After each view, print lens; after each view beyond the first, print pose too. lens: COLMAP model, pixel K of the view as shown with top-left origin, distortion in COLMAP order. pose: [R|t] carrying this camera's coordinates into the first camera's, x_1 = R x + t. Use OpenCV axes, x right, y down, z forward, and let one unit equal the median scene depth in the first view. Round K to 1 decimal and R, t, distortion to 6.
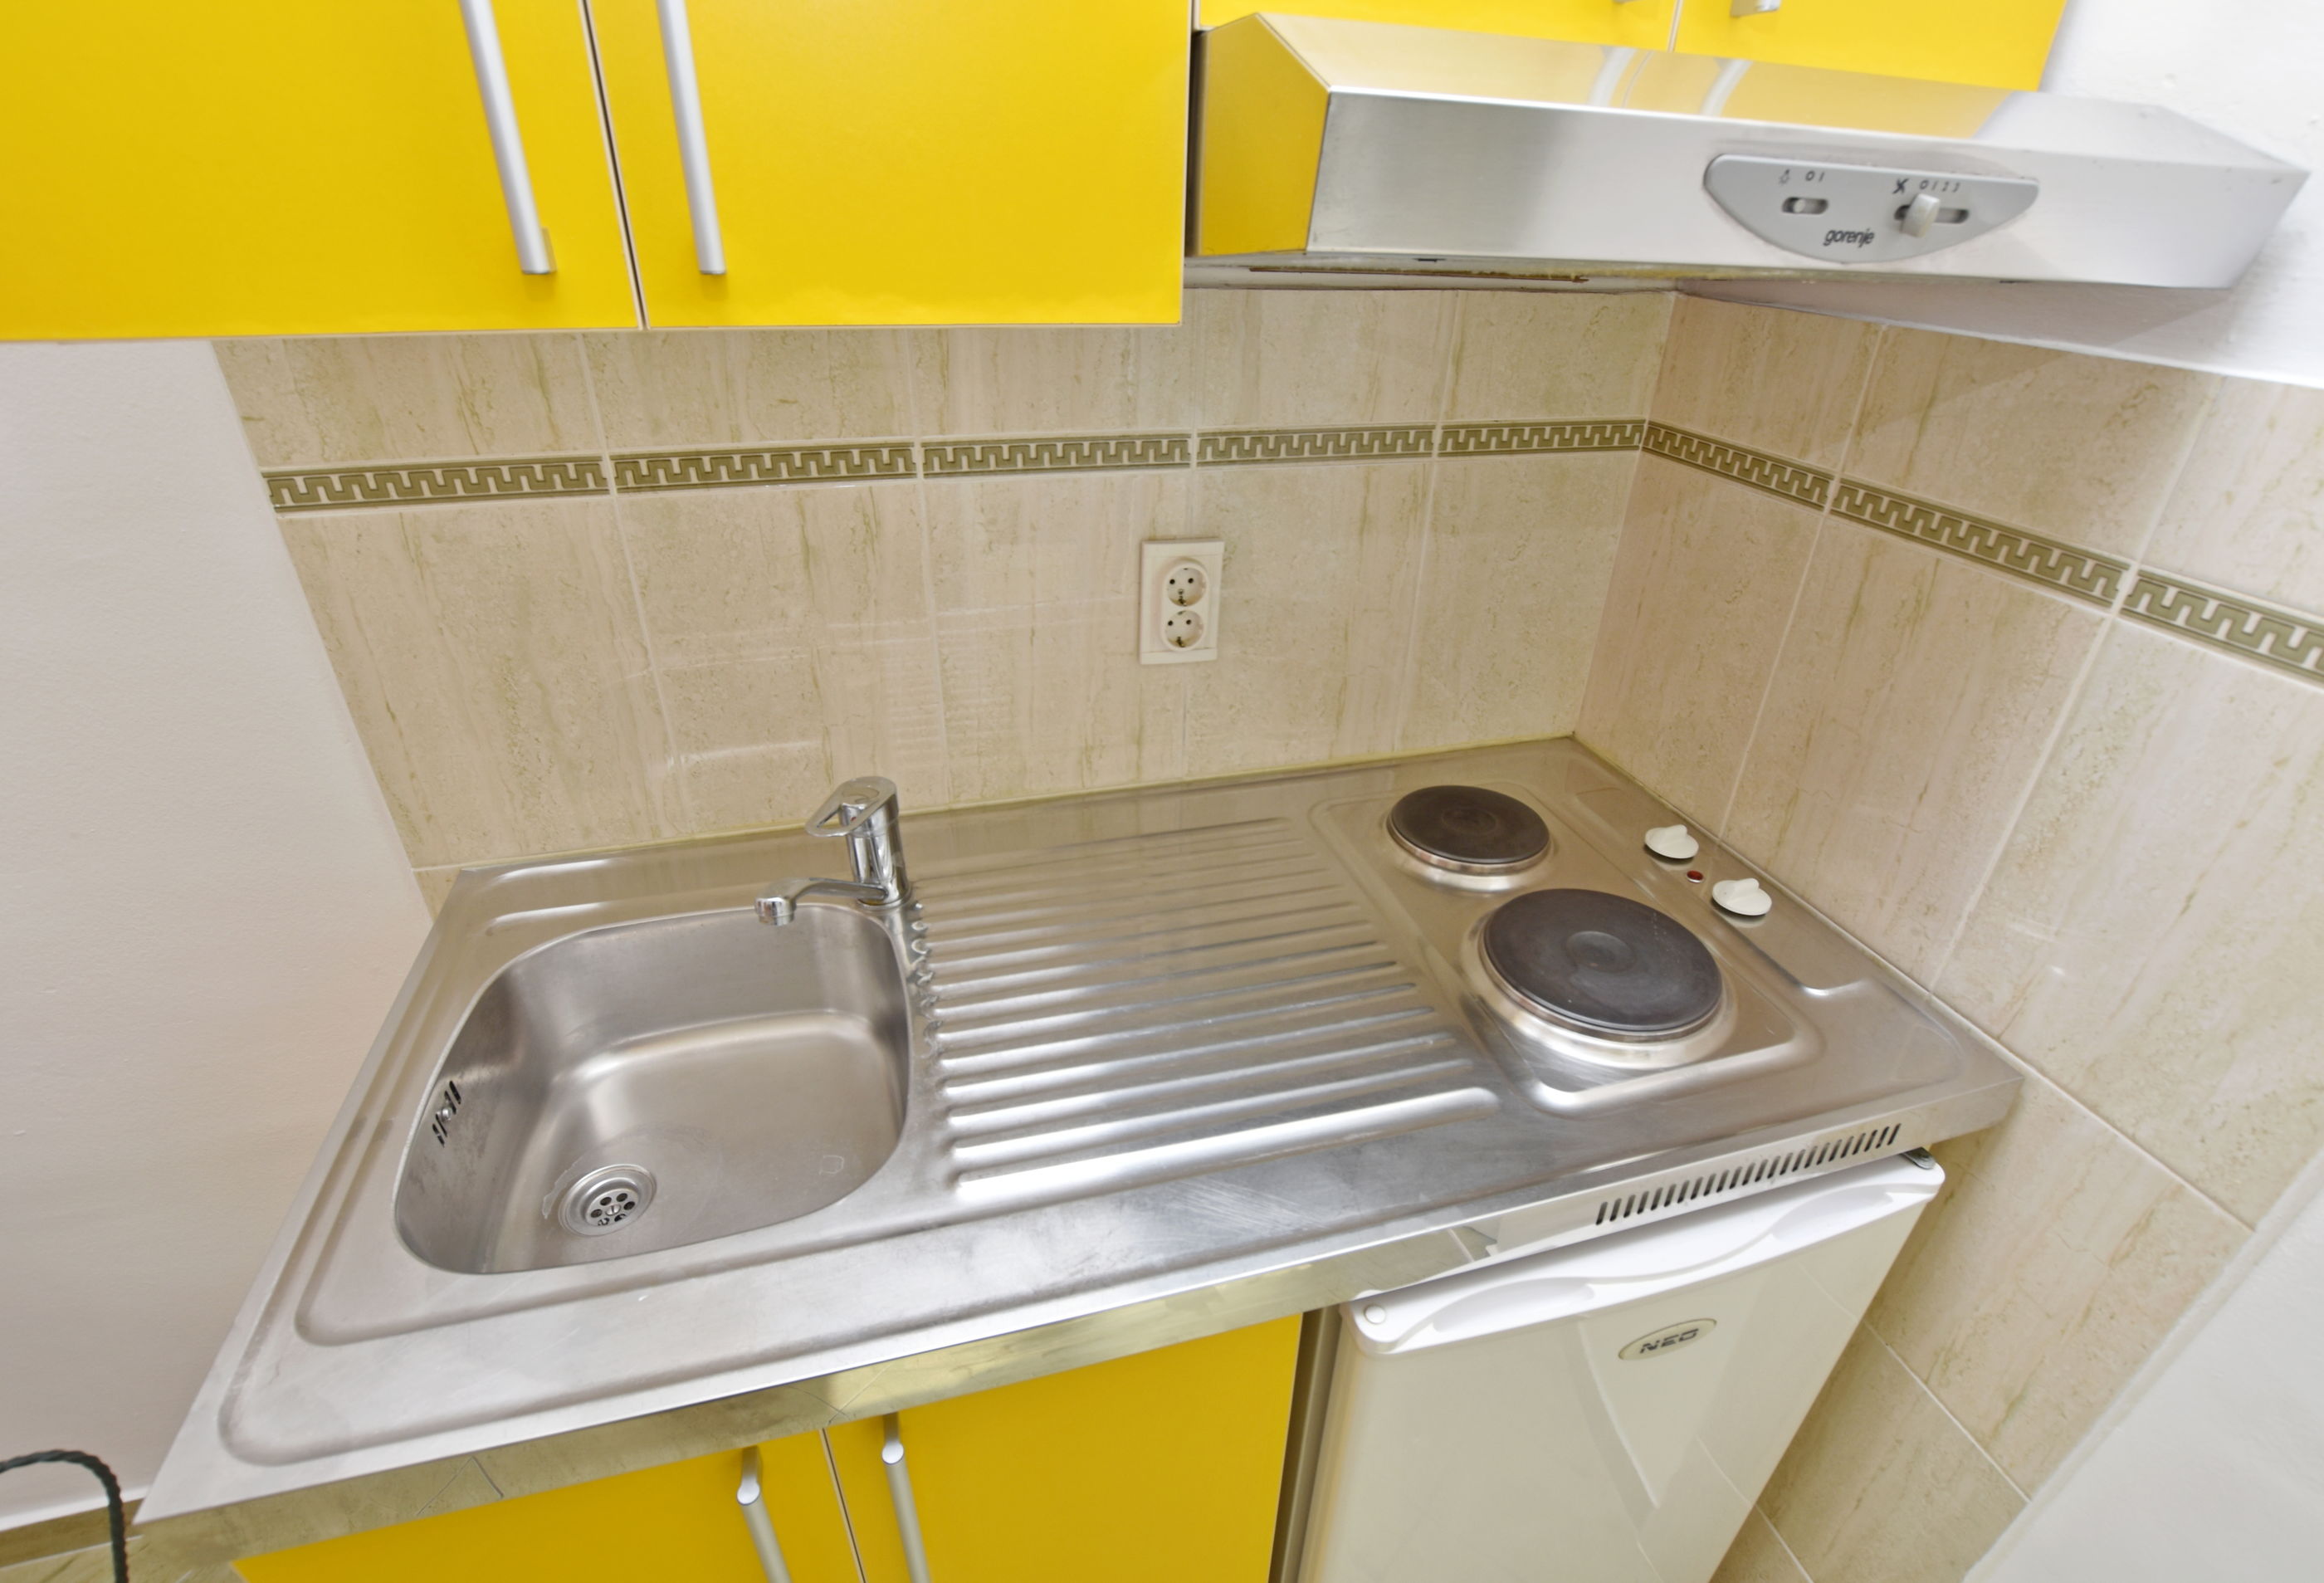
lens RADIAL K [[1074.3, 0, 1187.1], [0, 1074.3, 790.6], [0, 0, 1]] dist [-0.028779, 0.000081]
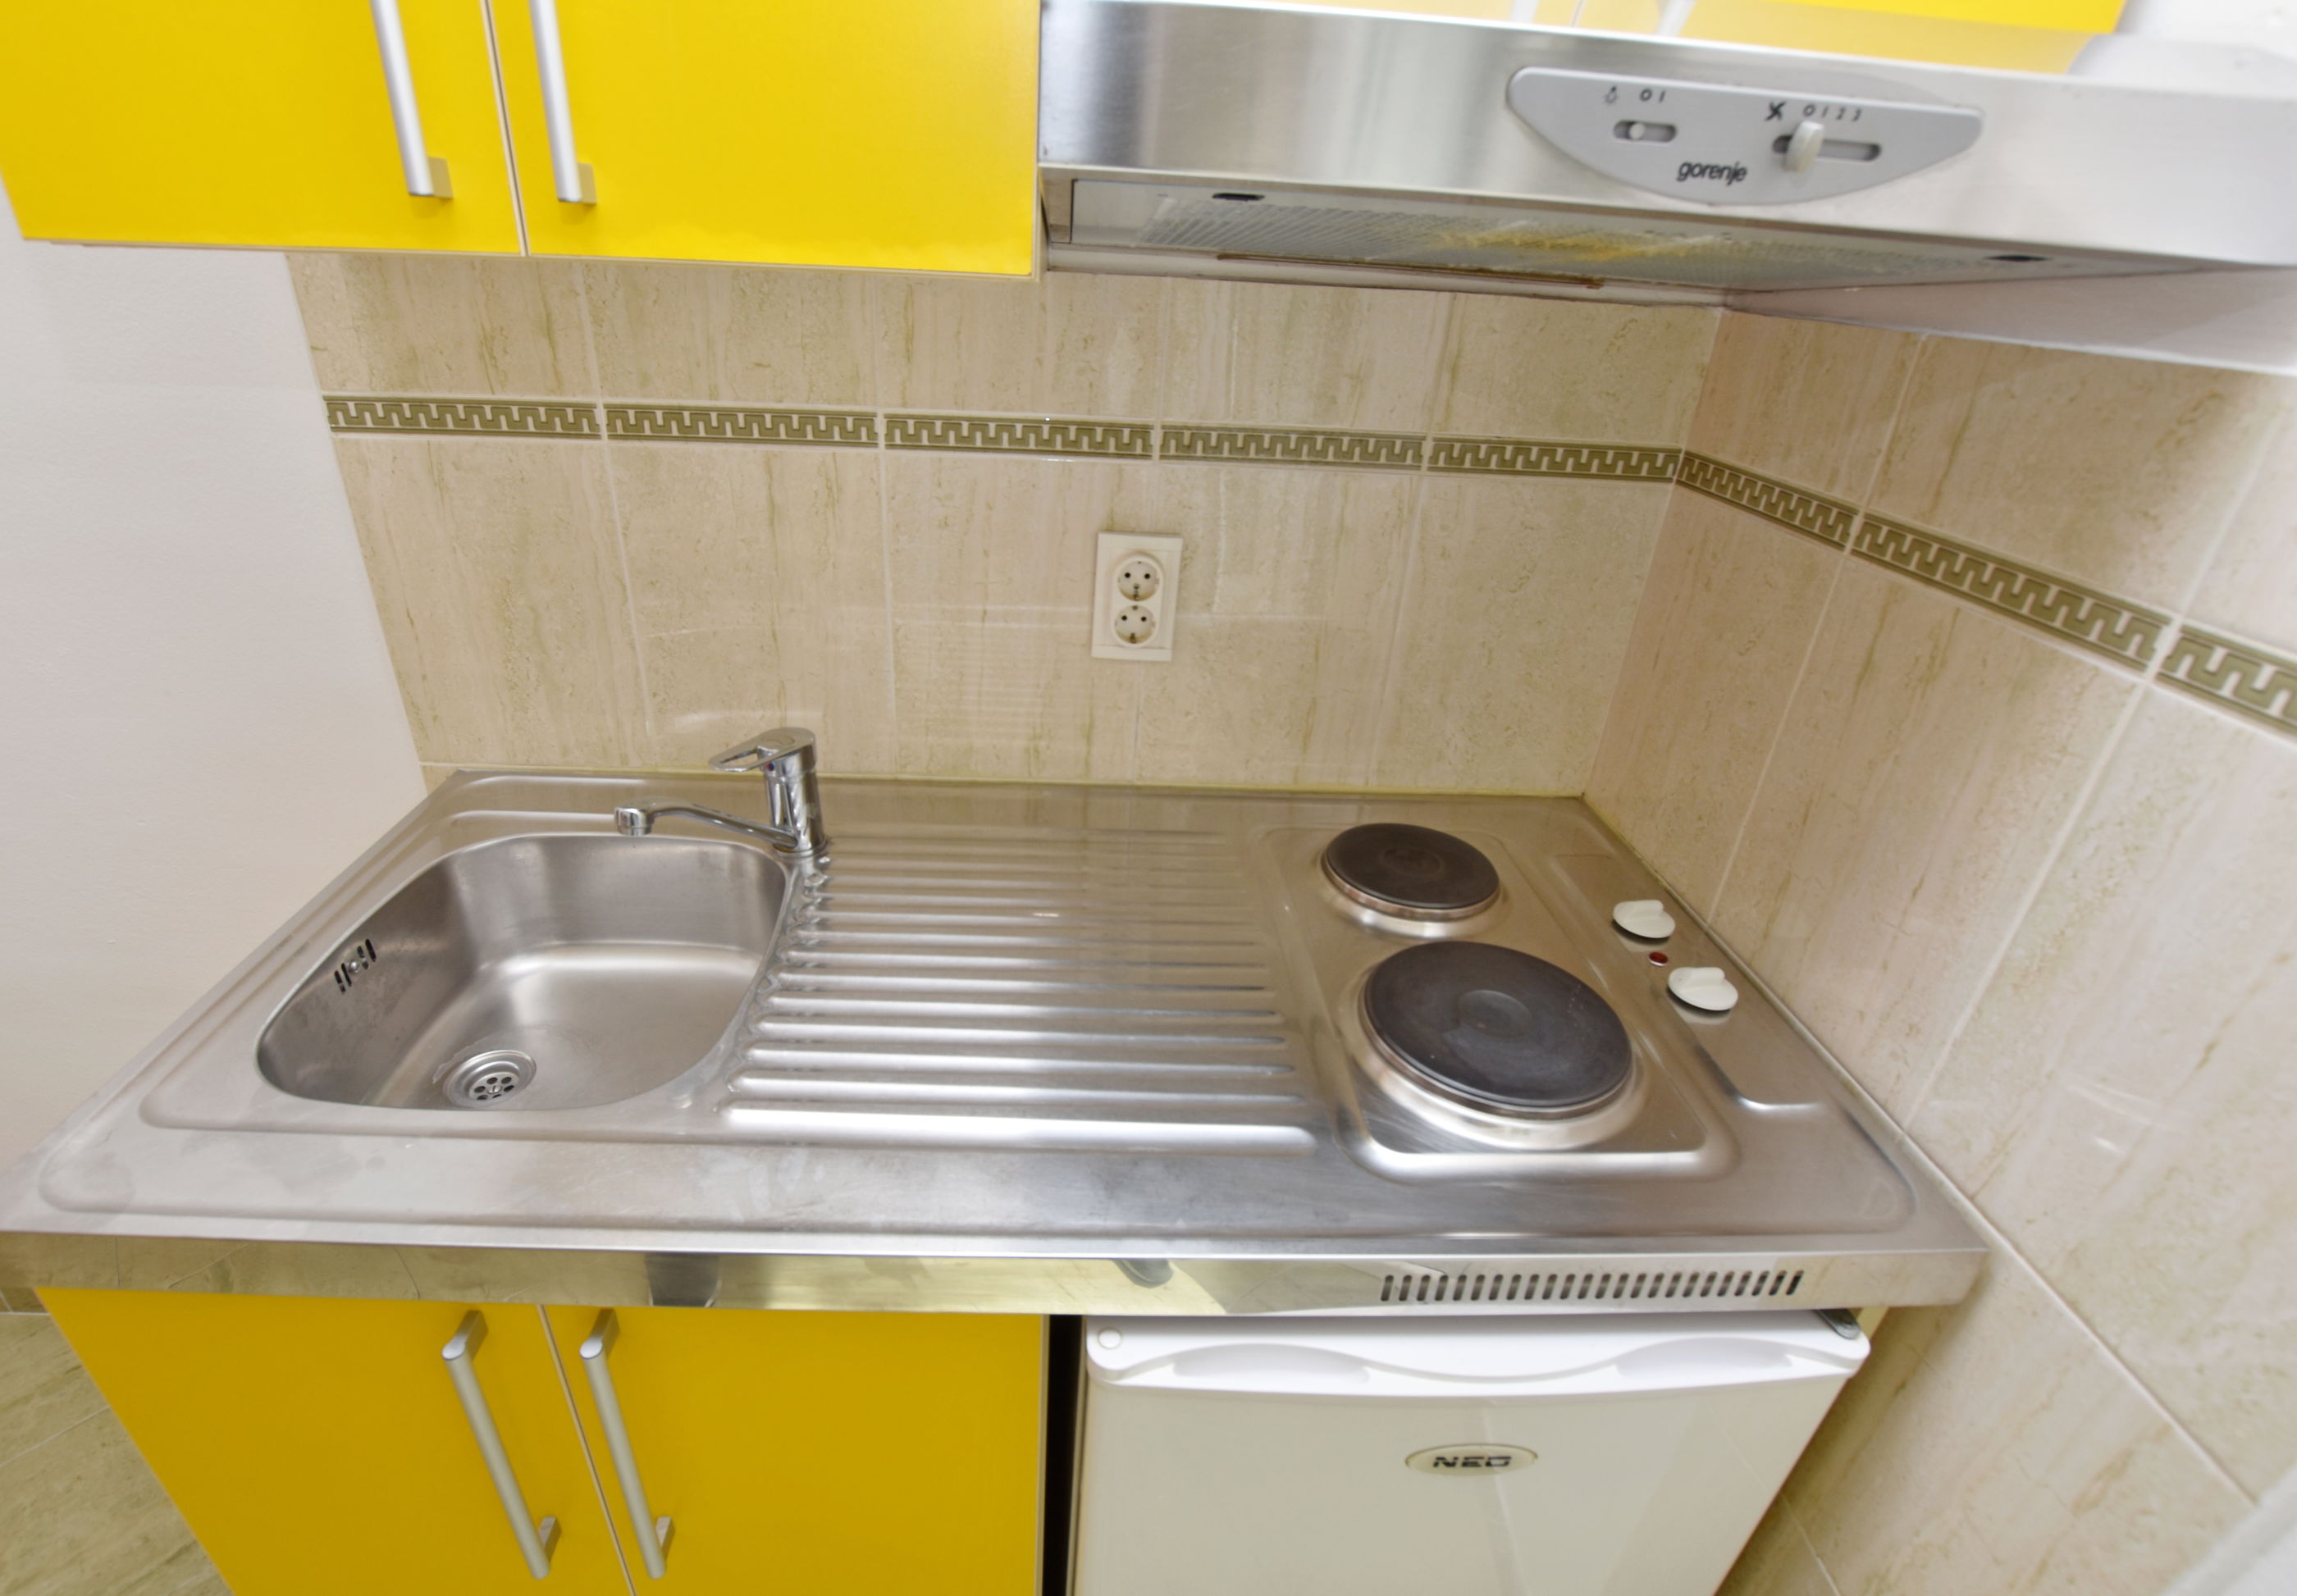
lens RADIAL K [[1076.5, 0, 1110.2], [0, 1076.5, 792.4], [0, 0, 1]] dist [-0.032128, 0.003755]
pose [[0.968440, 0.130646, -0.212264, 0.249101], [-0.140392, 0.989597, -0.031441, 0.042994], [0.205948, 0.060249, 0.976706, 0.056592]]
